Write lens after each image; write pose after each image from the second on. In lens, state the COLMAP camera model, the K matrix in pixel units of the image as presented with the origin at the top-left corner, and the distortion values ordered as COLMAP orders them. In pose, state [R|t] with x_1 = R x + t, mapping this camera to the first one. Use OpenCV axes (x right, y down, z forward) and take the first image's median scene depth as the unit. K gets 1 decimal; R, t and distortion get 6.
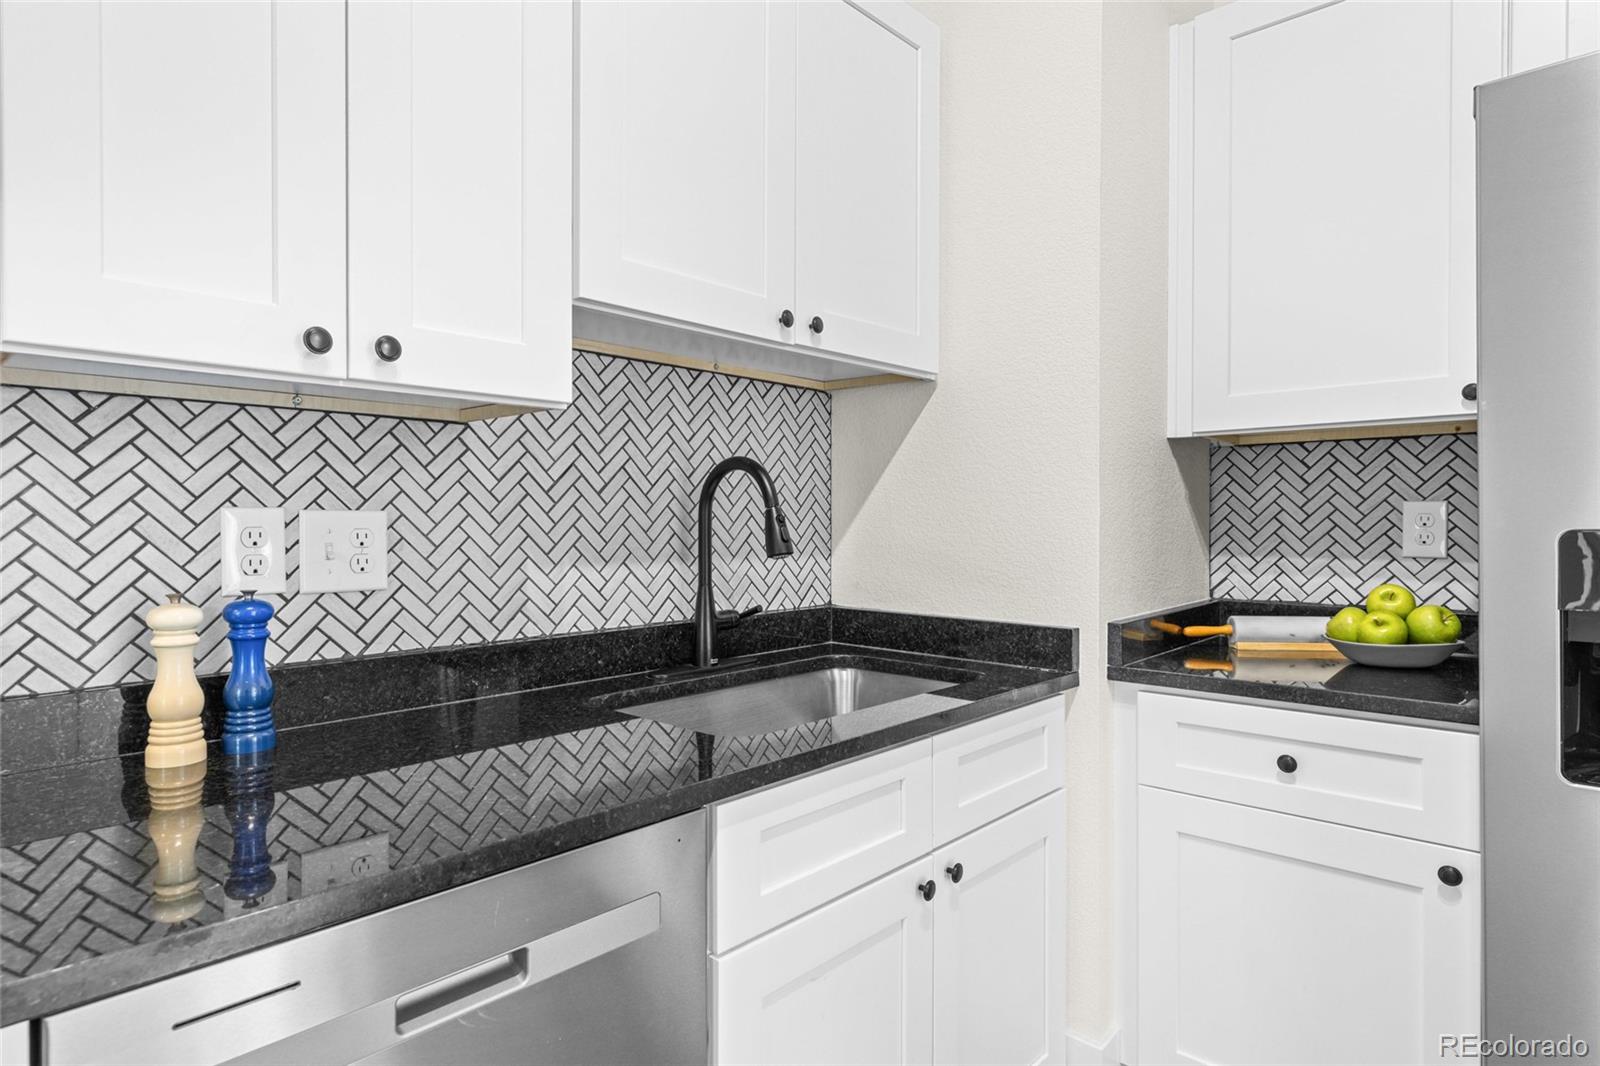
lens RADIAL K [[878.6, 0, 798.2], [0, 878.6, 529.8], [0, 0, 1]] dist [0.003963, 0.000348]
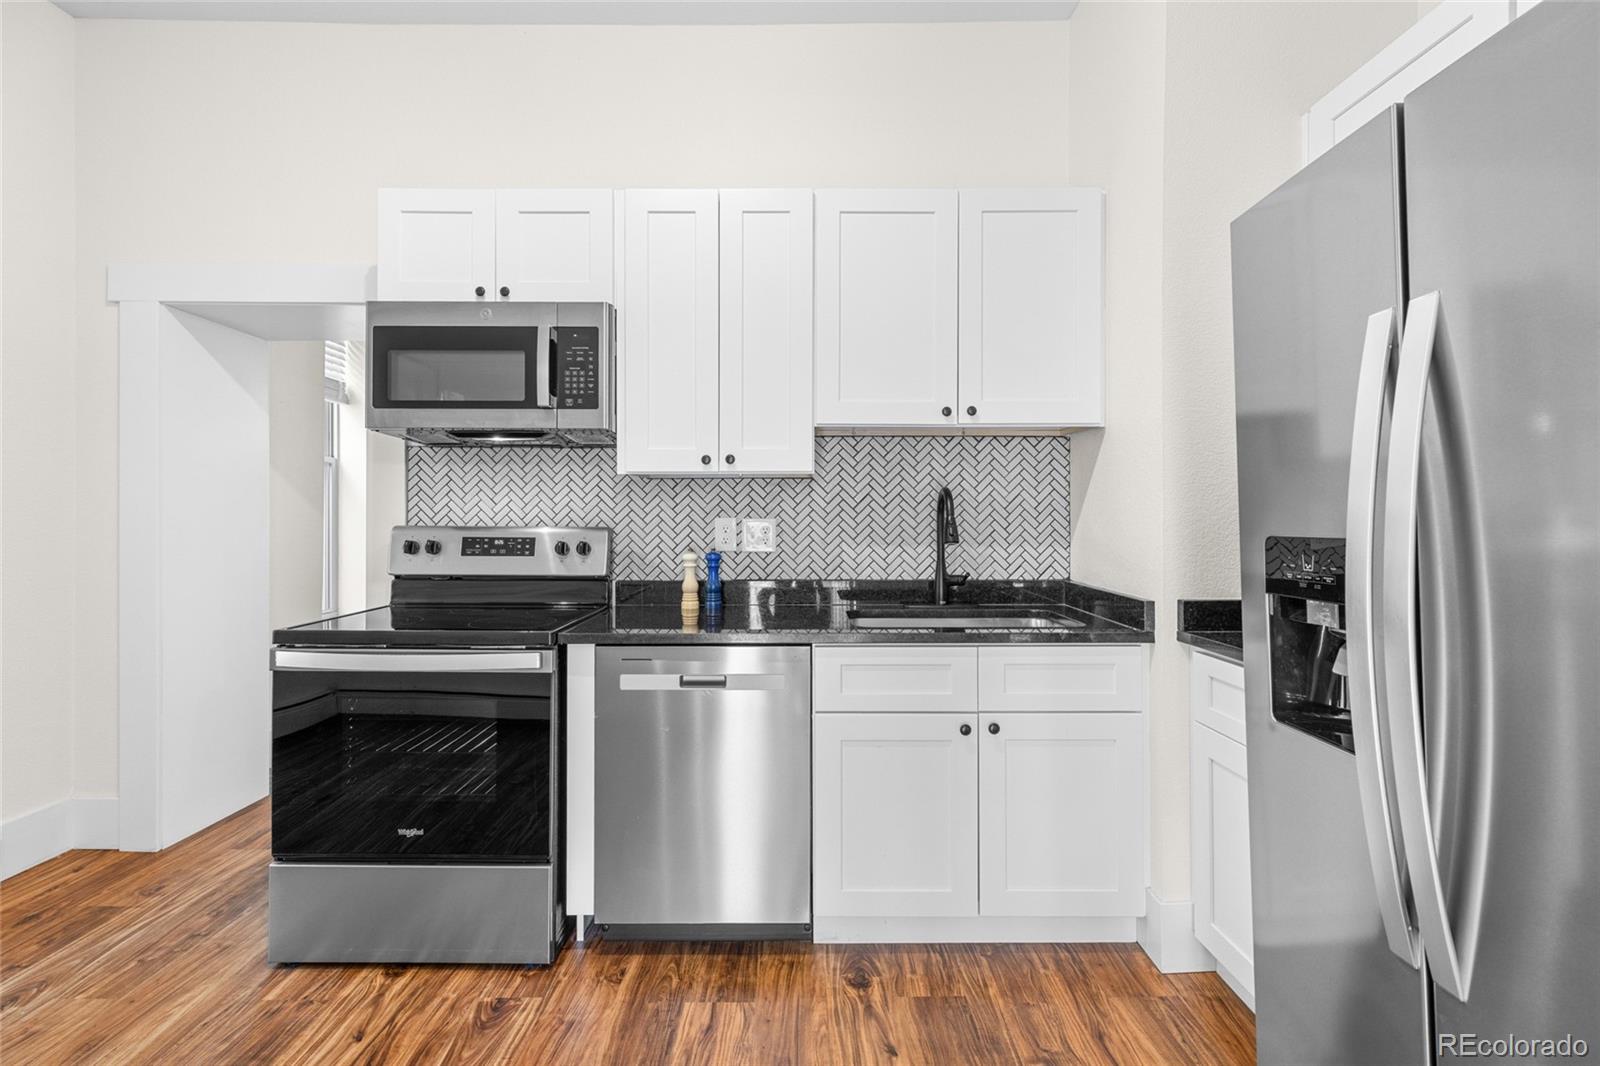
lens RADIAL K [[721.5, 0, 792.6], [0, 721.5, 516.7], [0, 0, 1]] dist [0.004811, -0.000688]
pose [[0.675255, -0.000028, -0.737585, 0.847261], [-0.008044, 0.999940, -0.007403, -0.010939], [0.737541, 0.010932, 0.675214, -0.224734]]
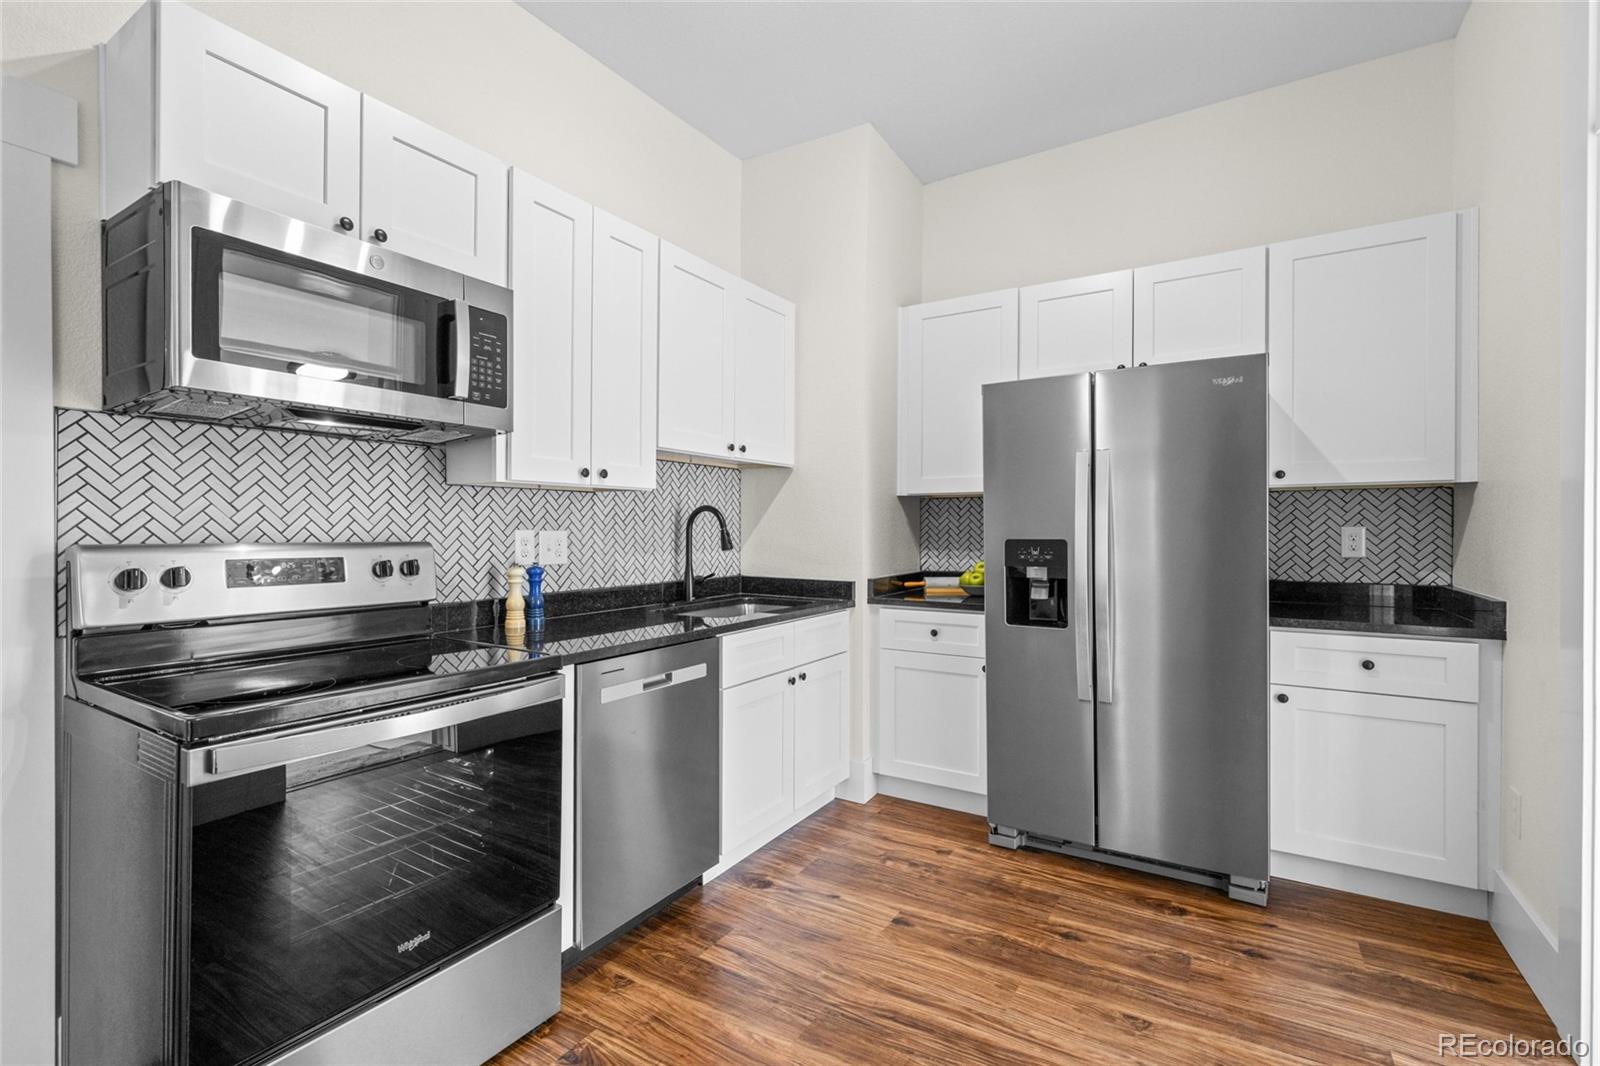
lens RADIAL K [[721.5, 0, 793.4], [0, 721.5, 536.3], [0, 0, 1]] dist [0.004811, -0.000688]
pose [[0.984028, 0.000315, 0.178013, -0.187751], [-0.000603, 0.999999, 0.001563, -0.008676], [-0.178013, -0.001646, 0.984027, -0.887174]]
